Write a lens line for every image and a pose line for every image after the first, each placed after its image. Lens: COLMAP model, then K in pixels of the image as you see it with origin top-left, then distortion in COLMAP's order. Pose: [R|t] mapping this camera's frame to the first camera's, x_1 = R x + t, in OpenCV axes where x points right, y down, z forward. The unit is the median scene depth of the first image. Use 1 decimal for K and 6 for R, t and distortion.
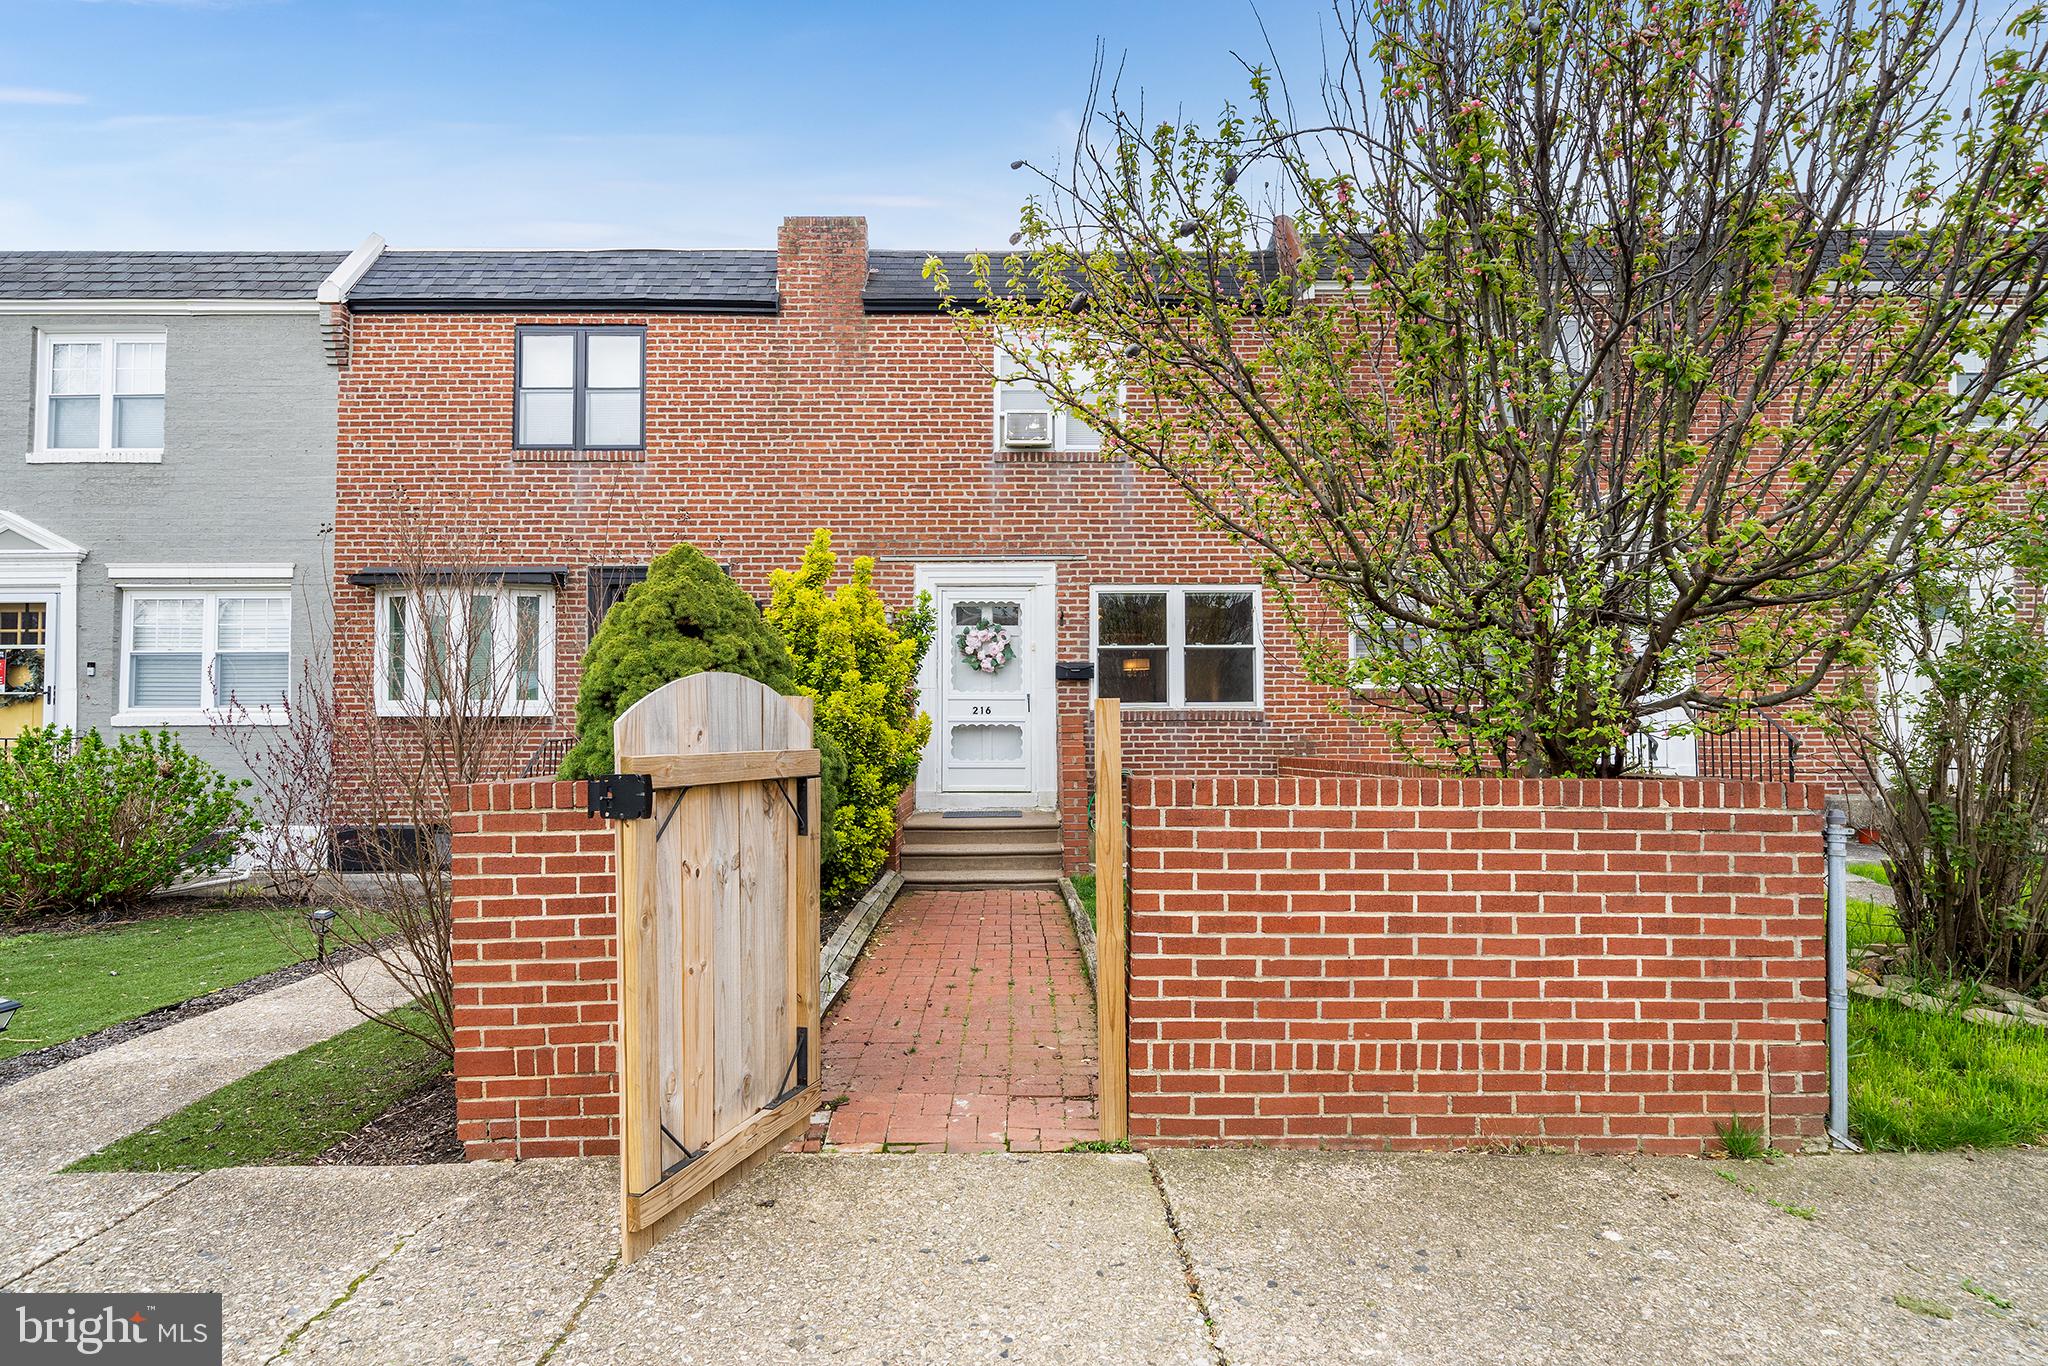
lens RADIAL K [[1057.2, 0, 1044.1], [0, 1057.2, 639.9], [0, 0, 1]] dist [0.004559, -0.000633]
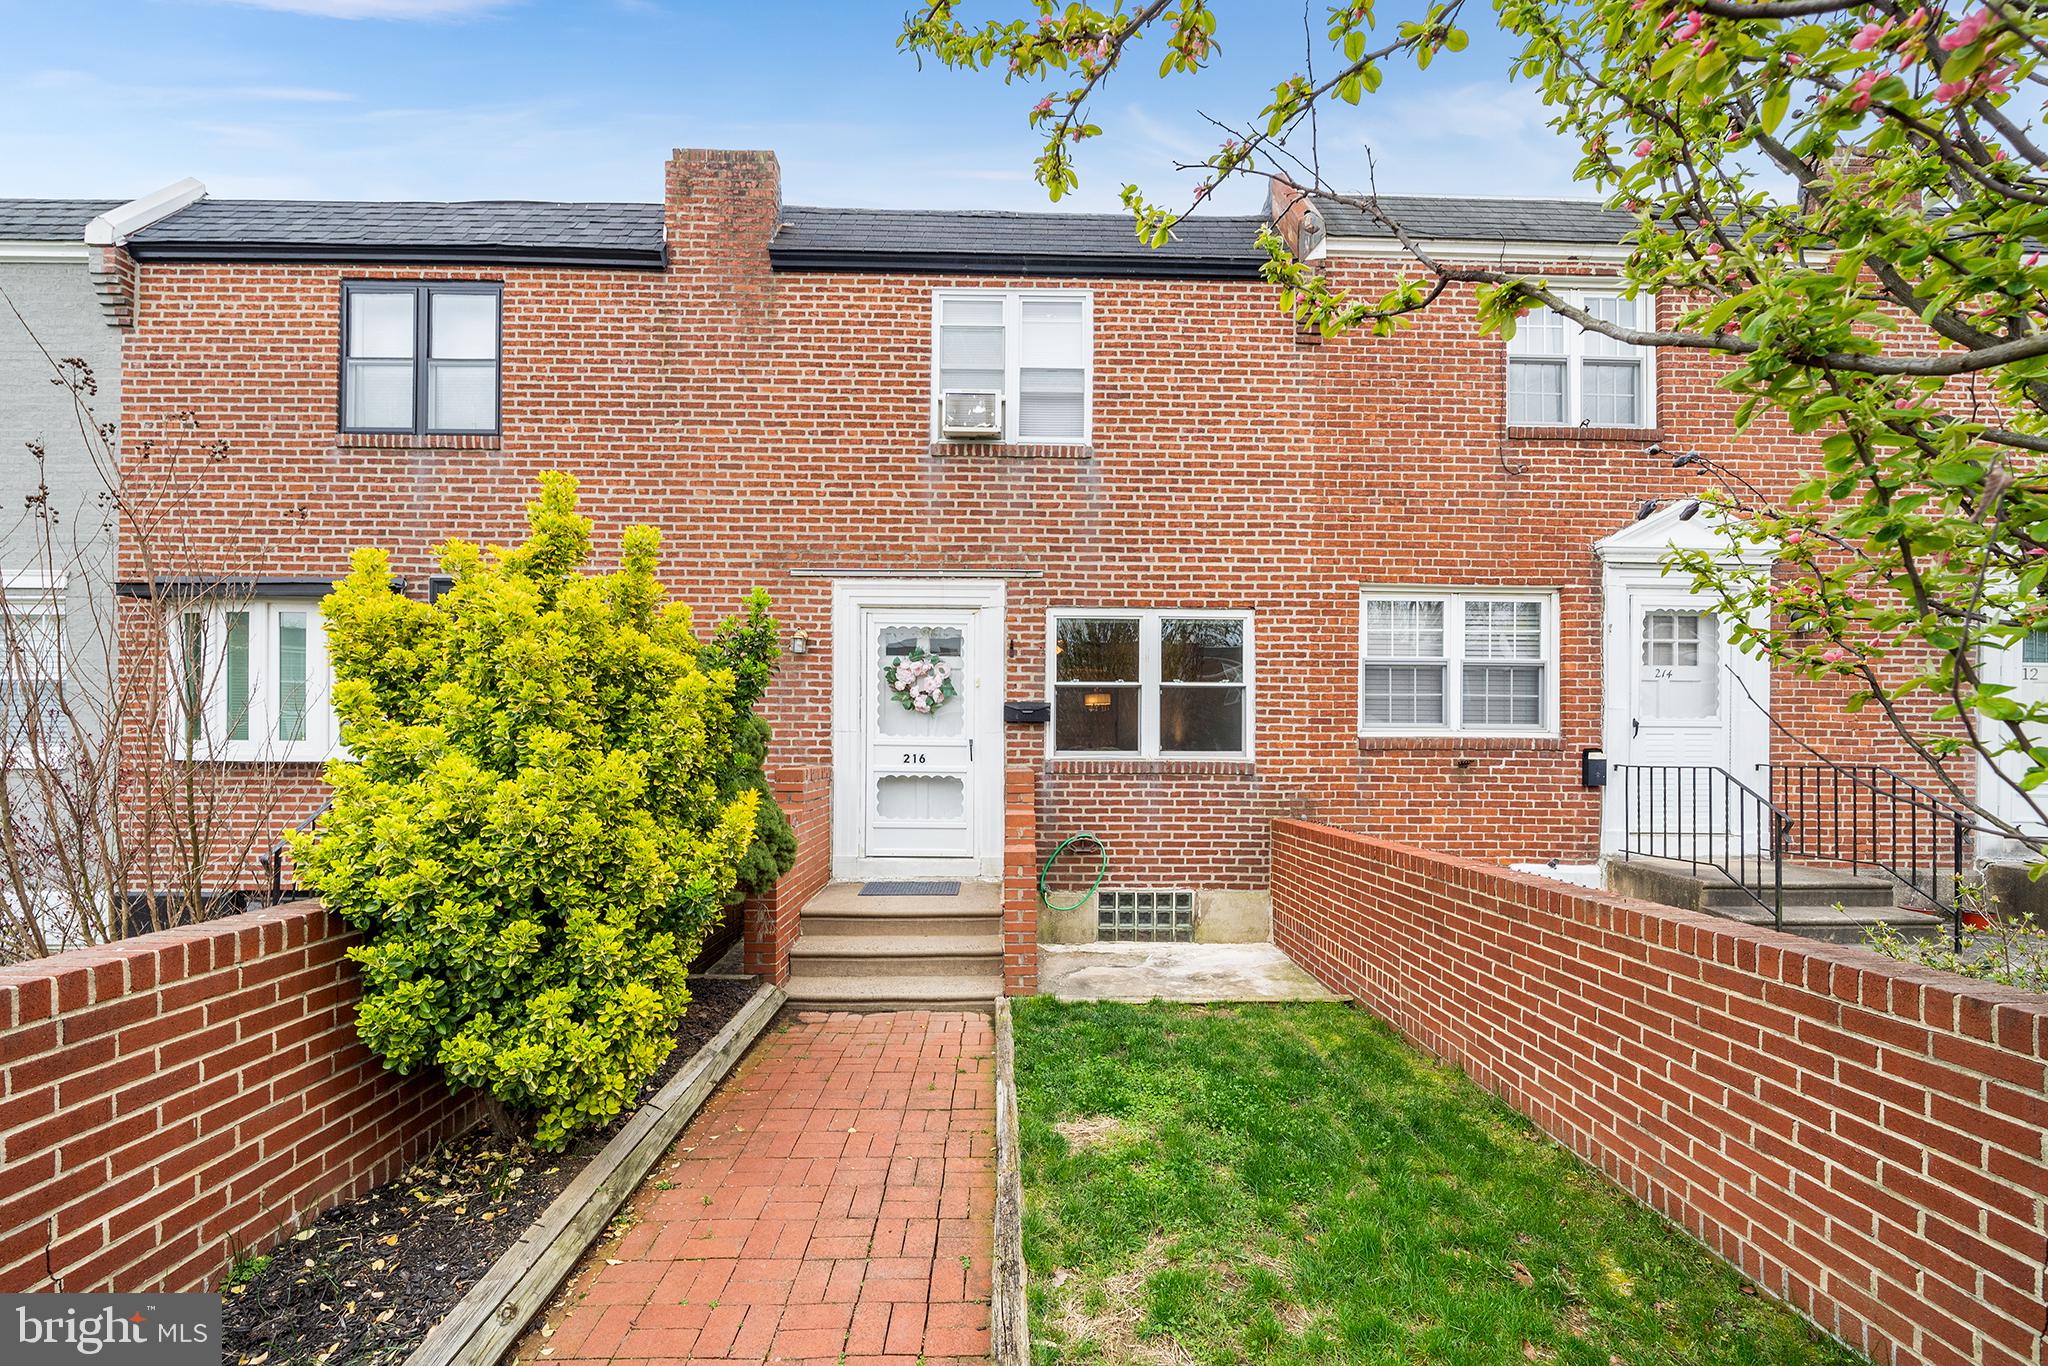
lens RADIAL K [[797.4, 0, 1038.3], [0, 797.4, 694.6], [0, 0, 1]] dist [-0.001832, -0.000359]
pose [[0.999806, 0.009287, 0.017376, 0.026795], [-0.009704, 0.999664, 0.024051, 0.000646], [-0.017147, -0.024215, 0.999560, 0.377412]]
